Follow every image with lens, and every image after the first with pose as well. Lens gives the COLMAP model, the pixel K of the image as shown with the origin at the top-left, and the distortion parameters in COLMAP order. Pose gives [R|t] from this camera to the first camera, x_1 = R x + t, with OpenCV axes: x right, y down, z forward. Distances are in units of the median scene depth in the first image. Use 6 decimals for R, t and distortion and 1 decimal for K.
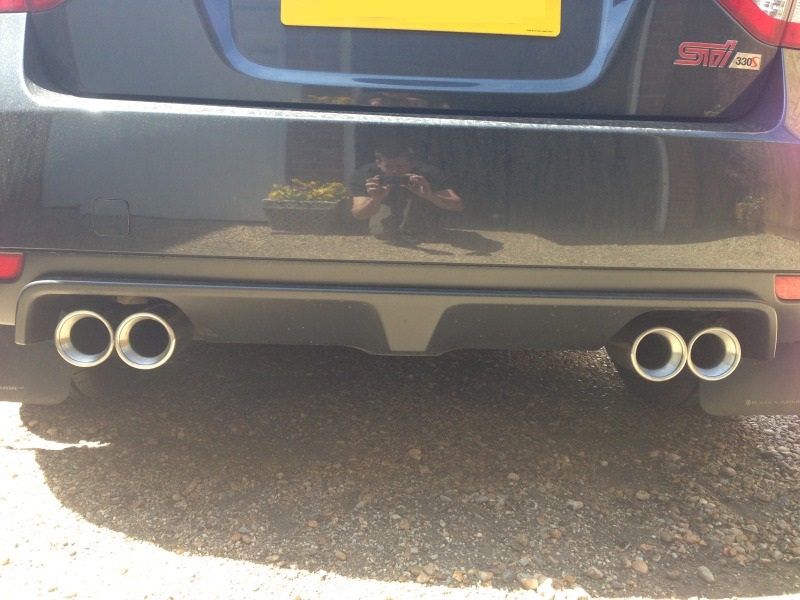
lens RADIAL K [[706.7, 0, 438.7], [0, 706.7, 301.9], [0, 0, 1]] dist [0.172634, -0.137776]
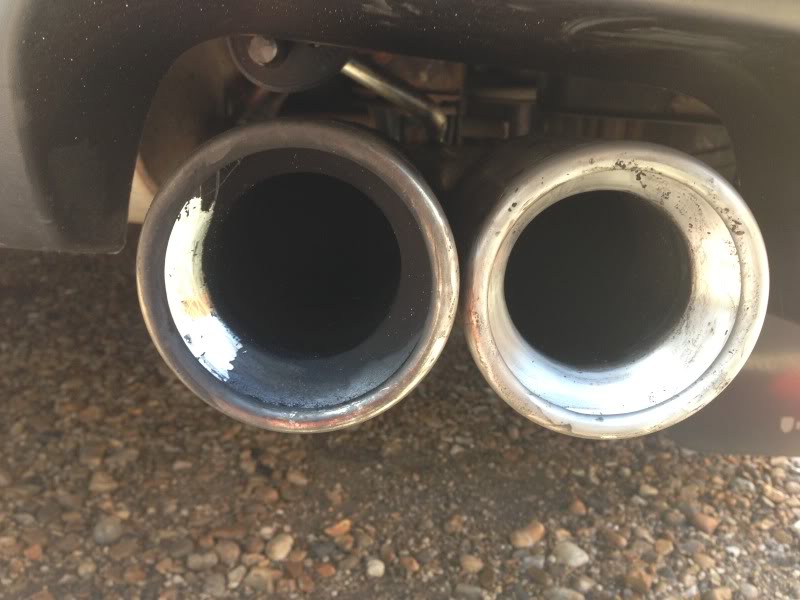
lens RADIAL K [[706.7, 0, 438.7], [0, 706.7, 301.9], [0, 0, 1]] dist [0.172634, -0.137776]
pose [[0.995920, 0.070197, -0.056700, 0.293255], [-0.063564, 0.991748, 0.111336, 0.047564], [0.064048, -0.107277, 0.992164, 0.690711]]
